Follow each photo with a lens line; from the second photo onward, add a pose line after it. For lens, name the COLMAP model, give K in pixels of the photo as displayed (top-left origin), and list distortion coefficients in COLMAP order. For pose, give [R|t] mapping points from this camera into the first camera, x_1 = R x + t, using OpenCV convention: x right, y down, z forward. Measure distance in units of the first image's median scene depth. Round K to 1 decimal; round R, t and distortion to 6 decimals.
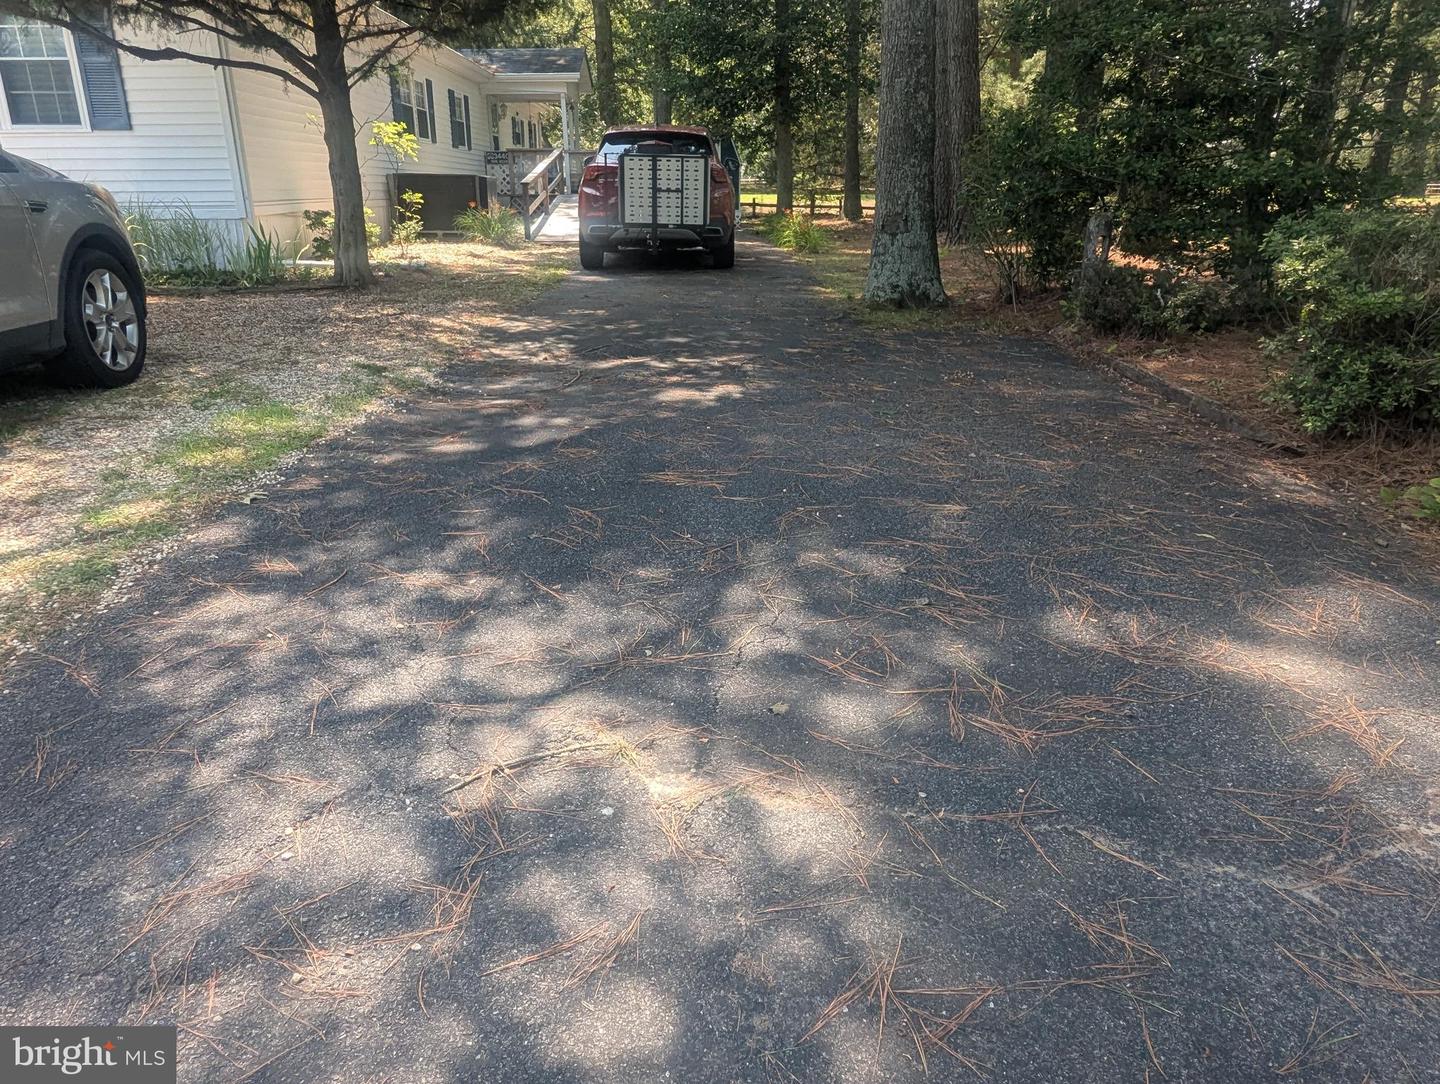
lens RADIAL K [[999.7, 0, 716.9], [0, 999.7, 551.9], [0, 0, 1]] dist [0.000476, -0.000661]
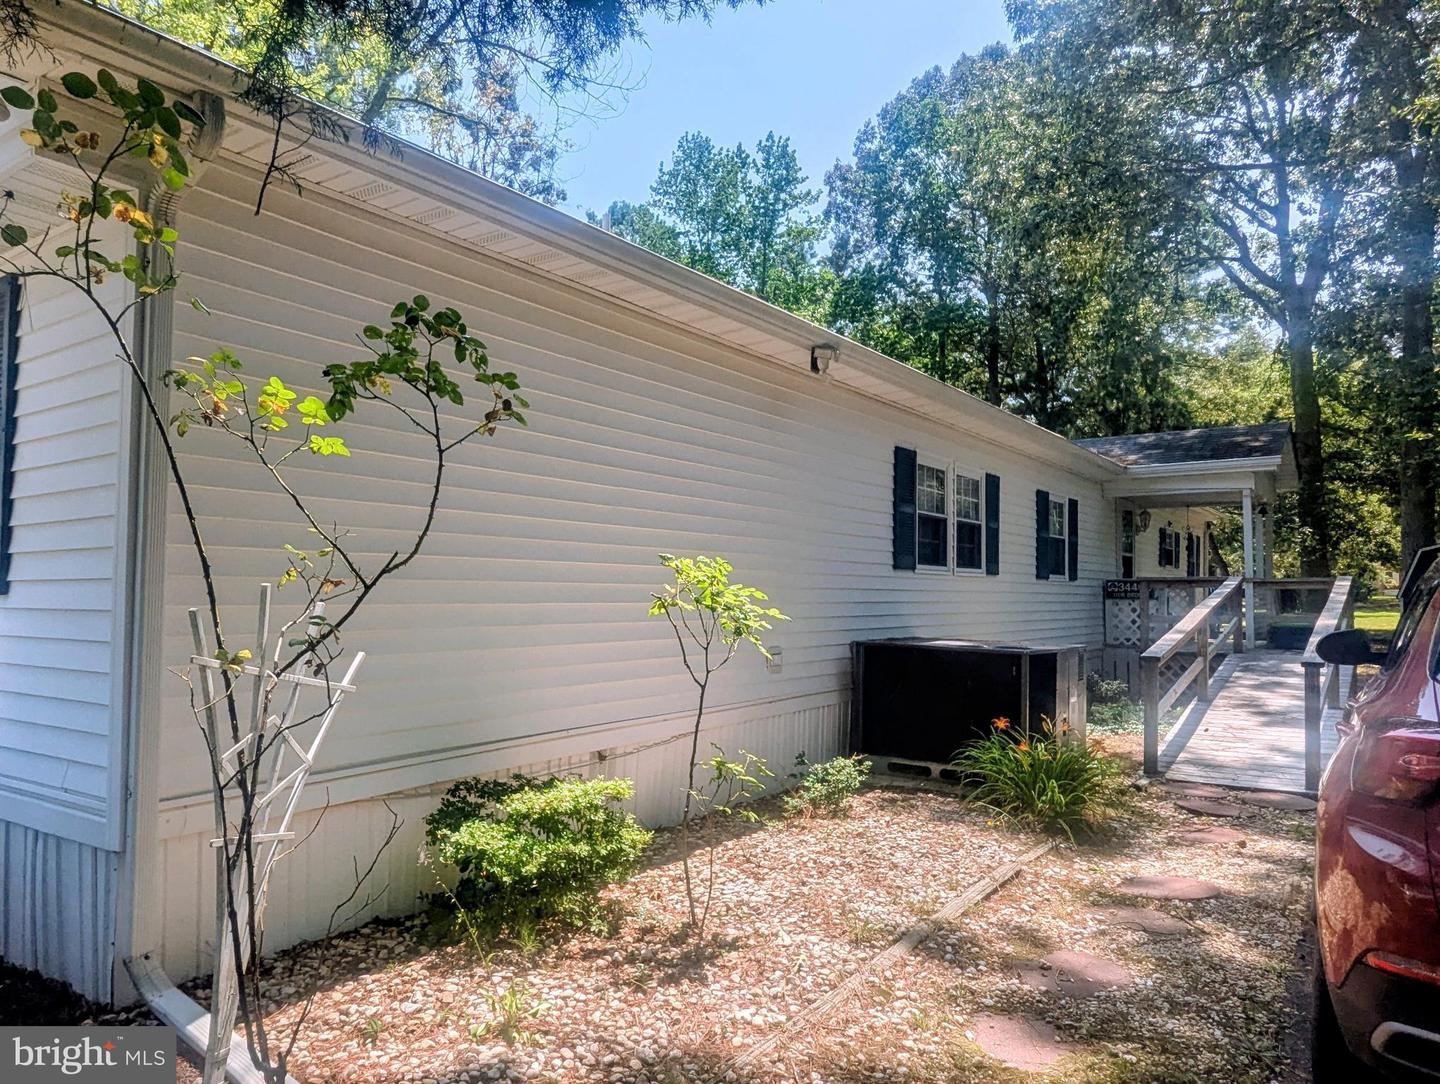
lens RADIAL K [[999.7, 0, 716.9], [0, 999.7, 551.9], [0, 0, 1]] dist [0.000476, -0.000661]
pose [[0.809836, -0.020813, -0.586287, -0.061731], [-0.203982, 0.927025, -0.314668, -0.172119], [0.550052, 0.374422, 0.746493, 0.395784]]
